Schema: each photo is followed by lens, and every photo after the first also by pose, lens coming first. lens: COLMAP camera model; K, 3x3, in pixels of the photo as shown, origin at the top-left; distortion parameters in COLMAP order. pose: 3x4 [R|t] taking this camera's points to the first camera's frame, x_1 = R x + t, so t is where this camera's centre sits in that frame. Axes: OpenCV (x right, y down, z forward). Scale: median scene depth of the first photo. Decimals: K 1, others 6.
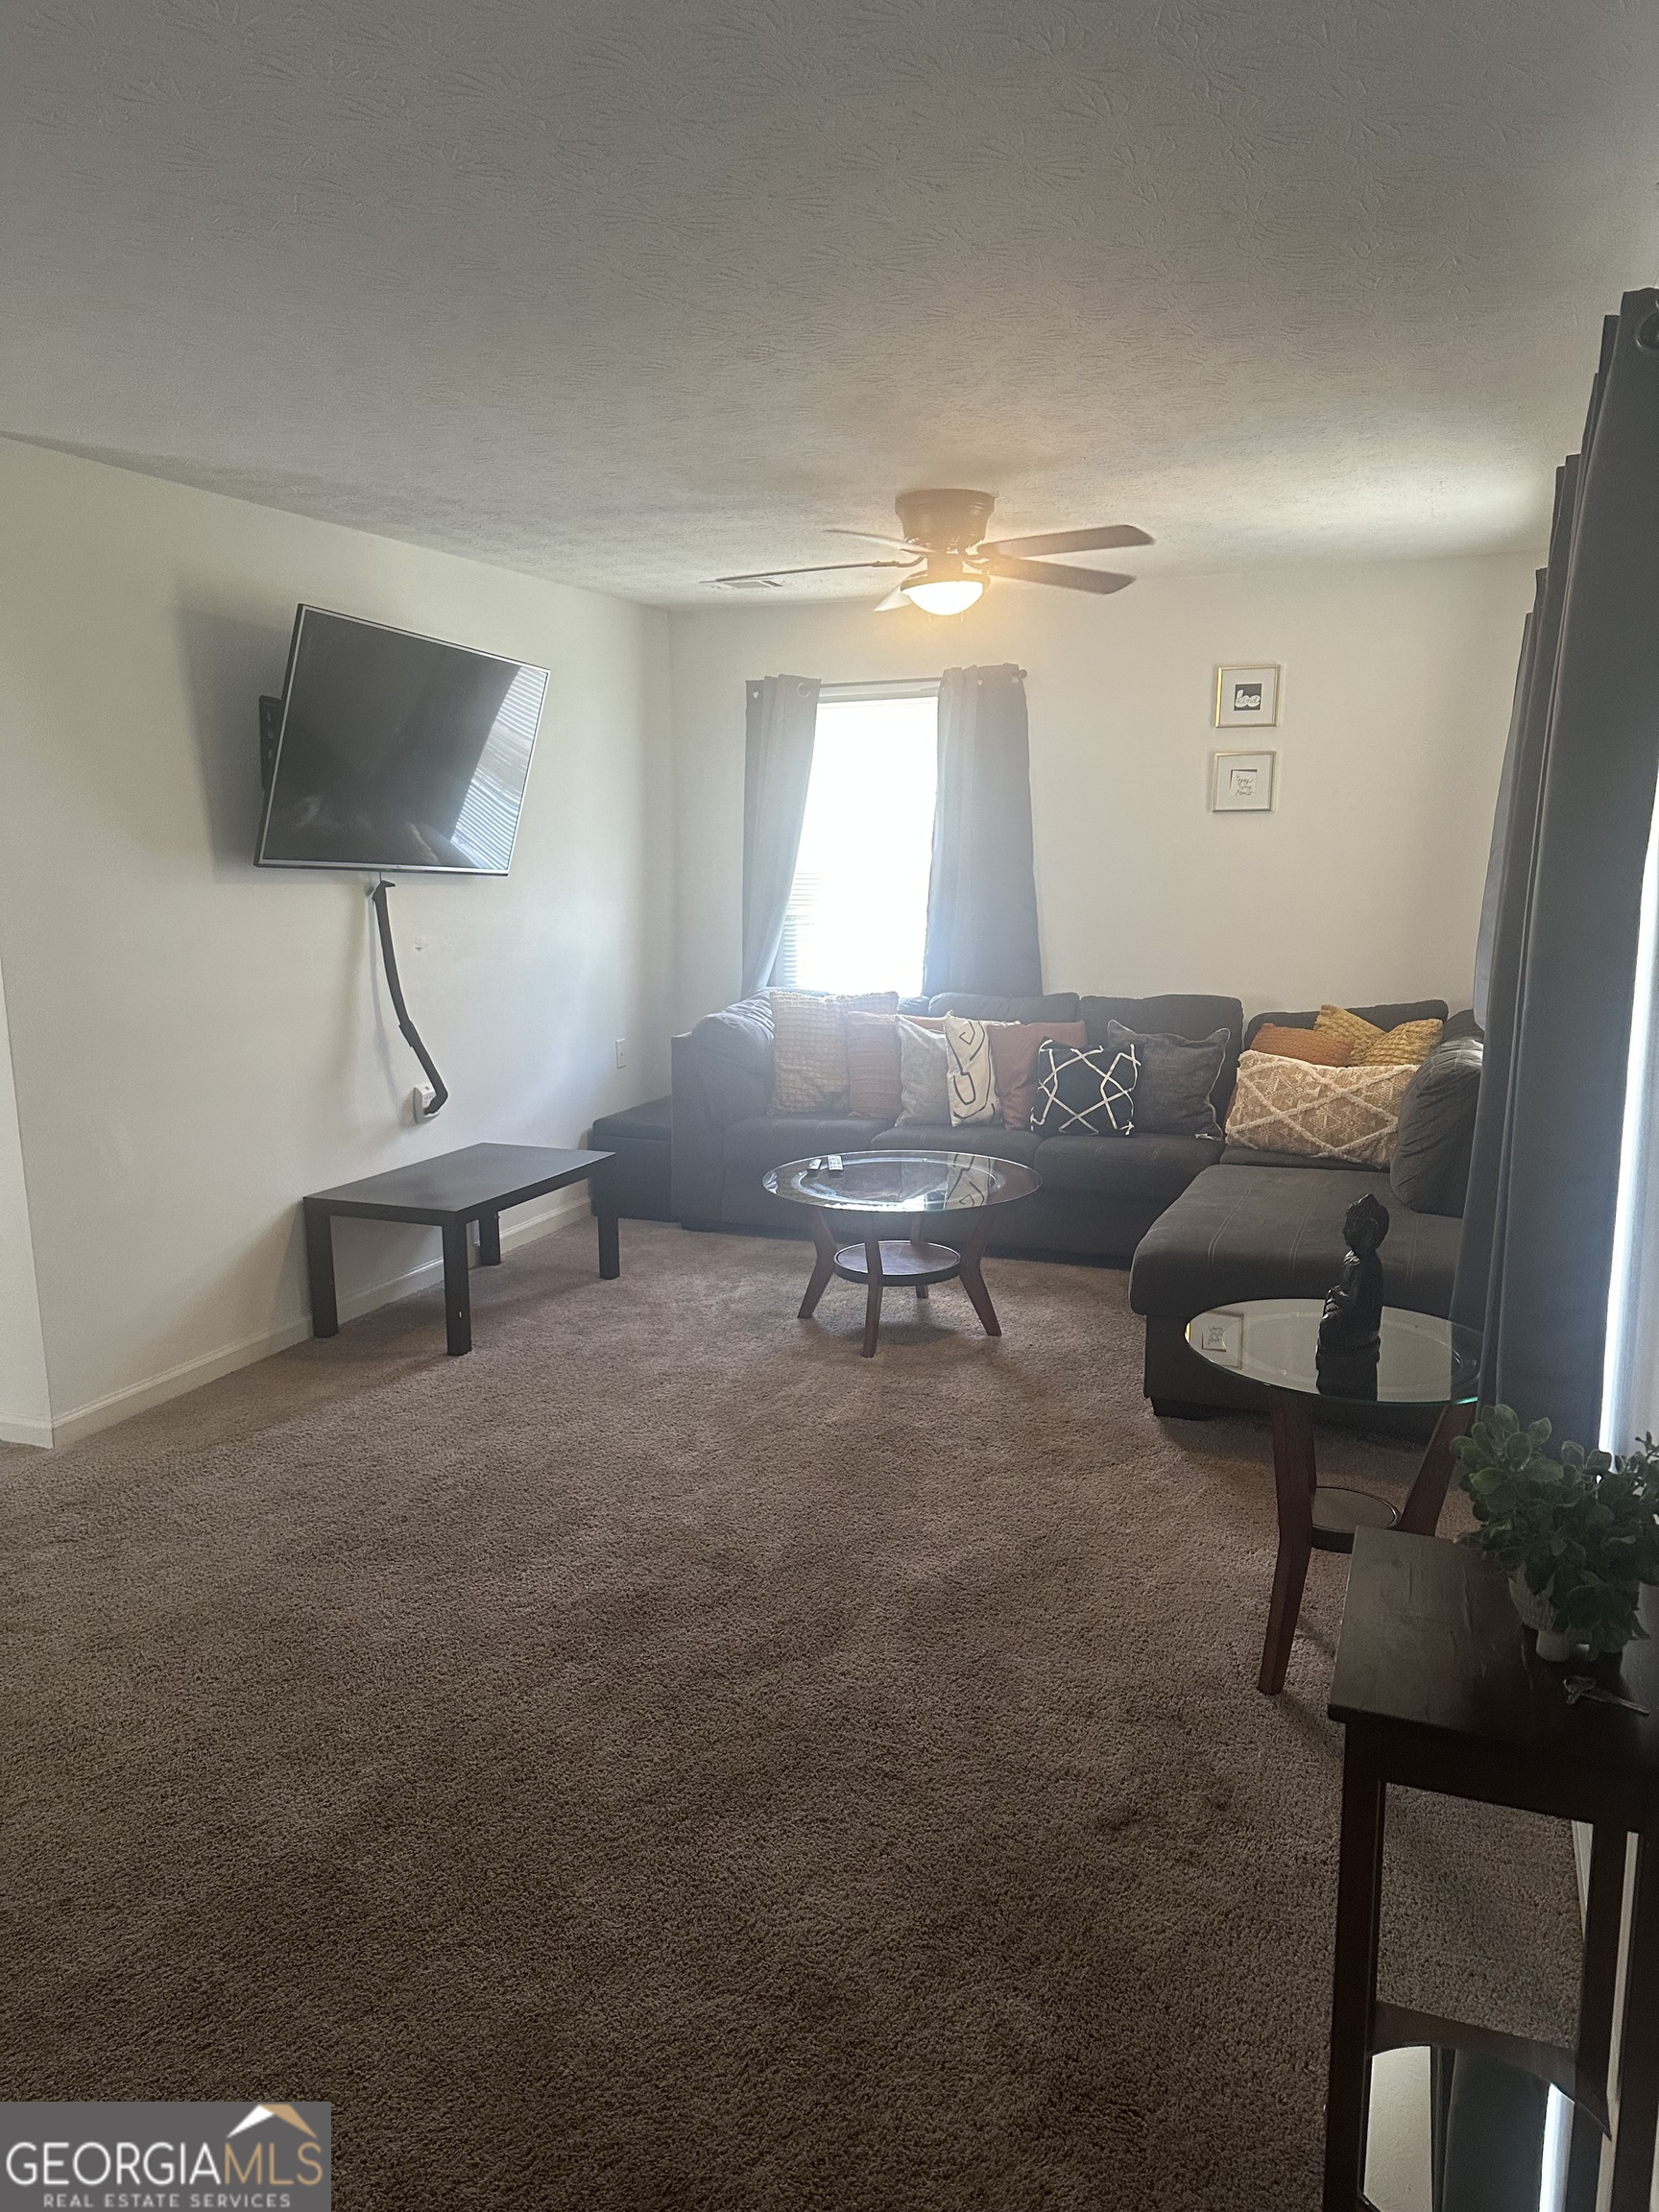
lens RADIAL K [[1553.5, 0, 829.5], [0, 1553.5, 1106.0], [0, 0, 1]] dist [0.155748, -0.193816]
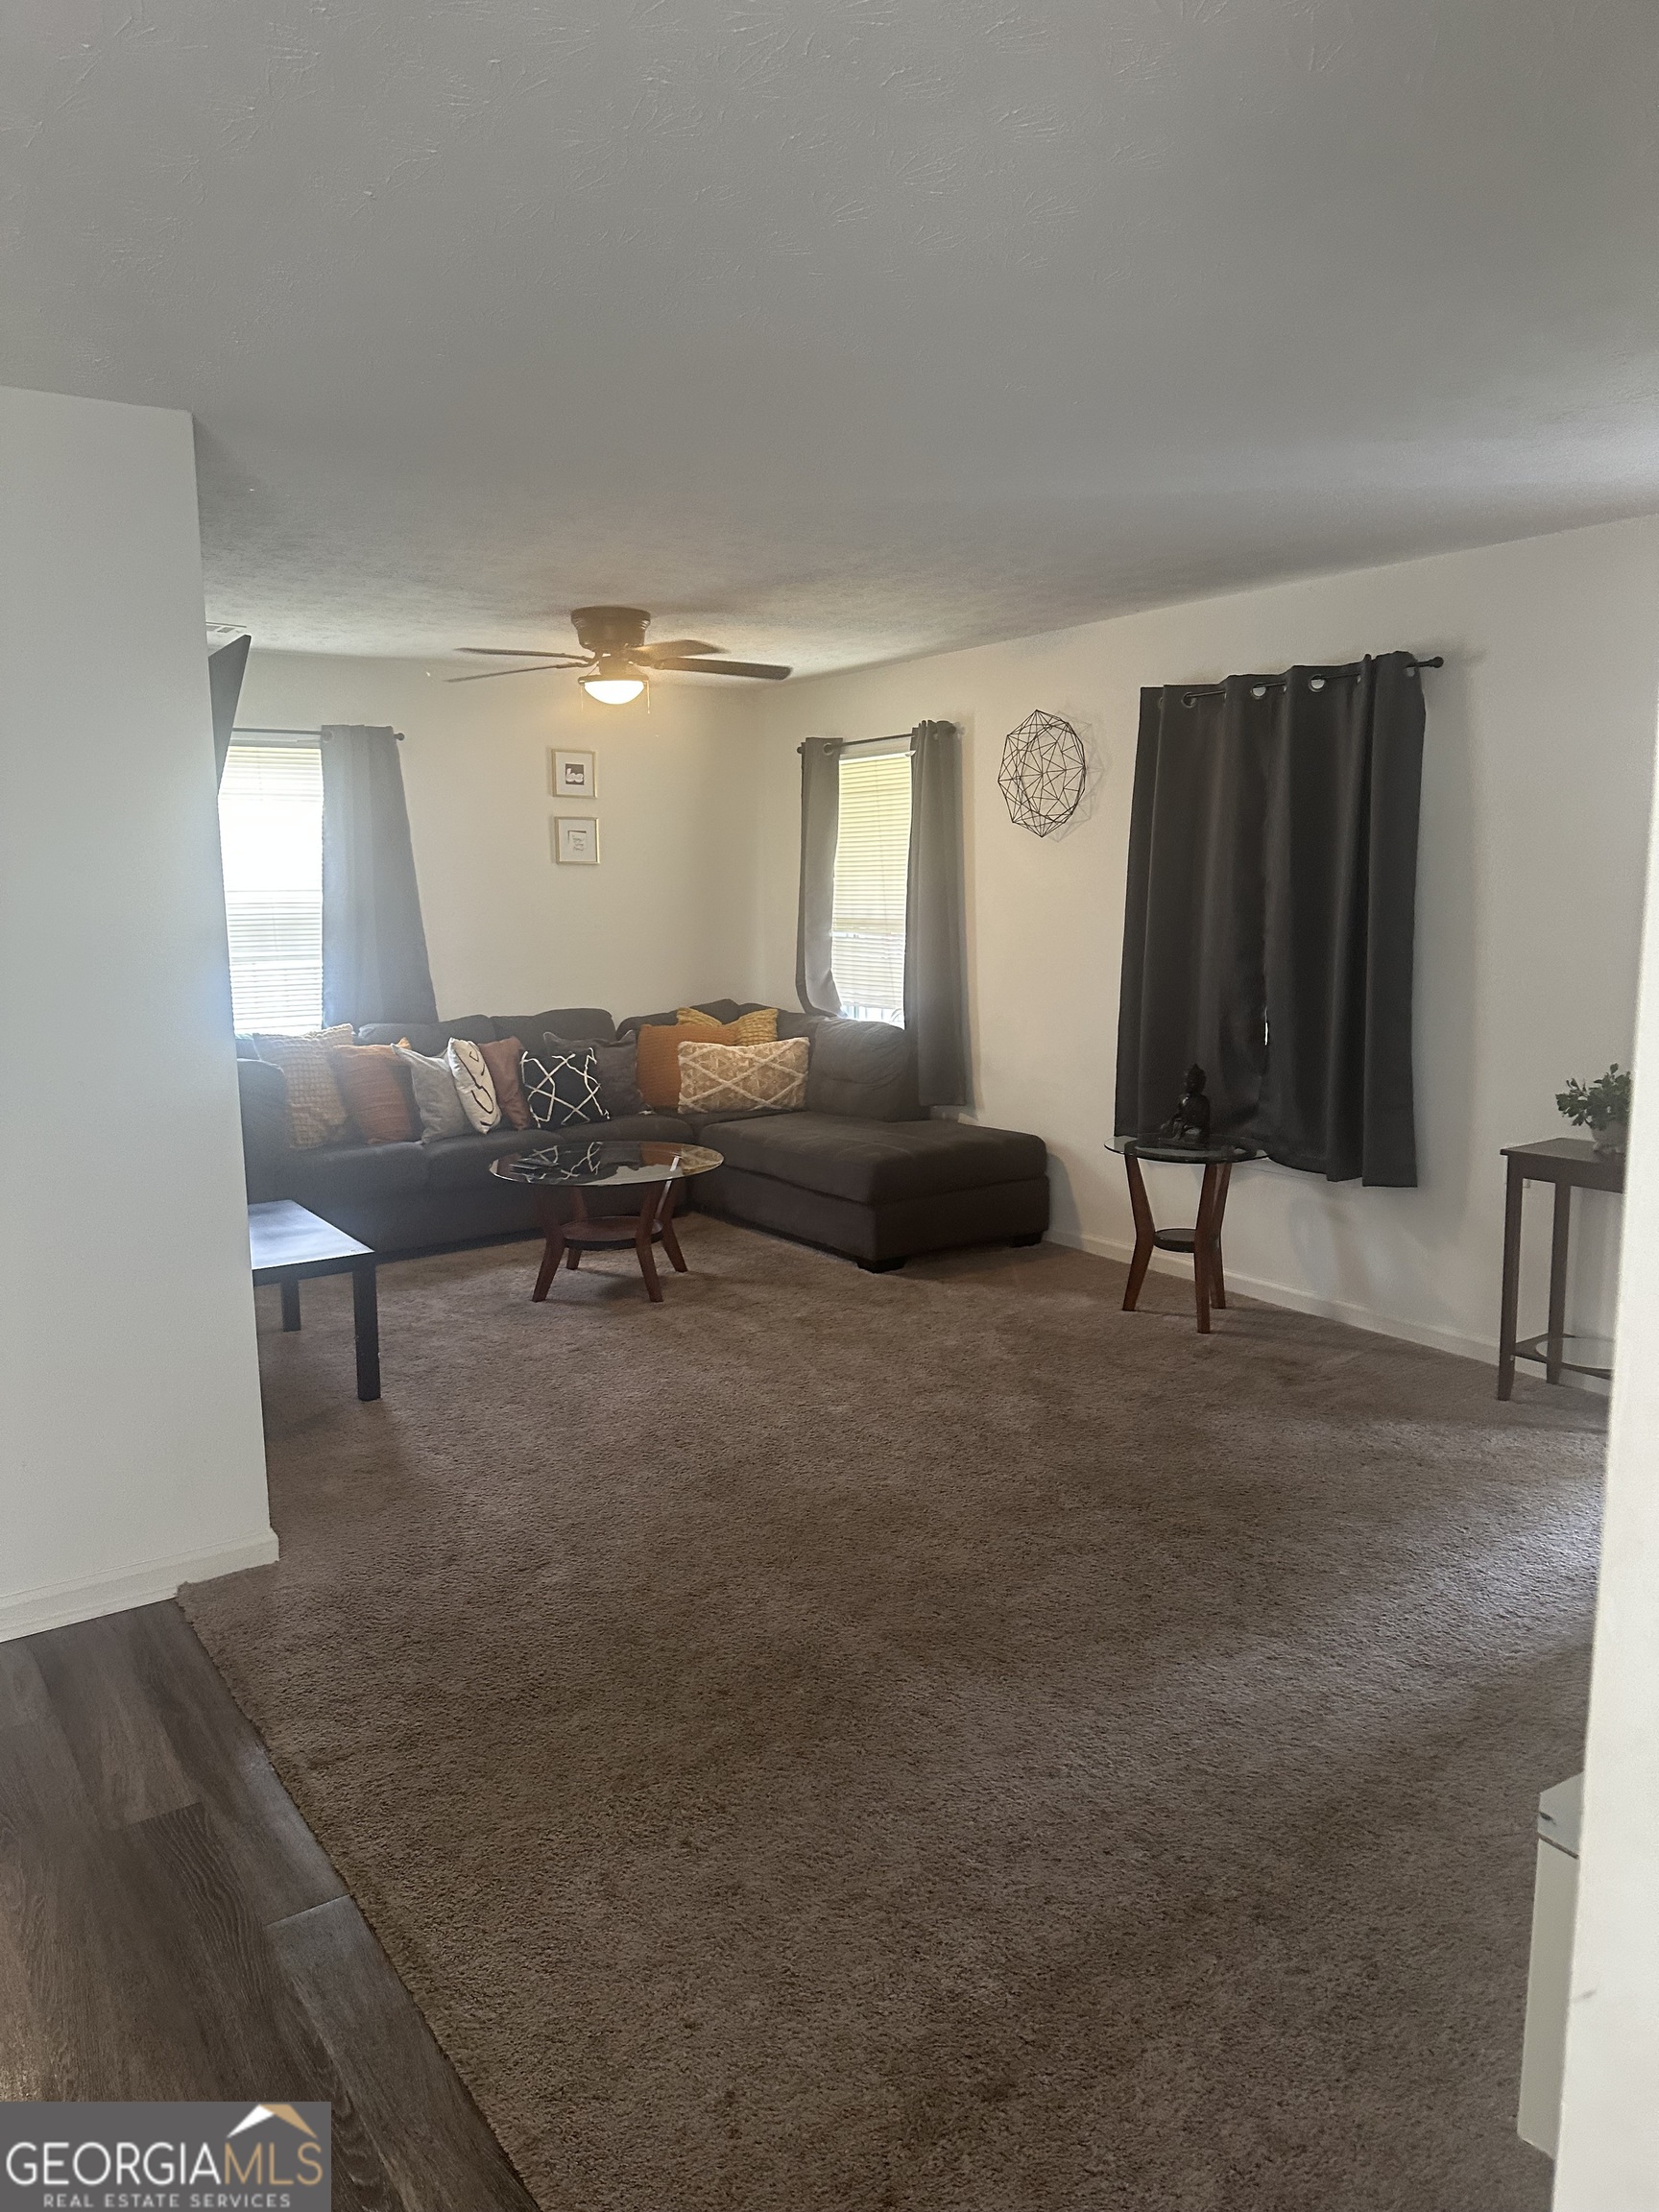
lens RADIAL K [[1553.5, 0, 829.5], [0, 1553.5, 1106.0], [0, 0, 1]] dist [0.155748, -0.193816]
pose [[0.548232, -0.121423, 0.827465, -0.801109], [0.146333, 0.988068, 0.048038, -0.027785], [-0.823425, 0.094749, 0.559459, 0.165943]]
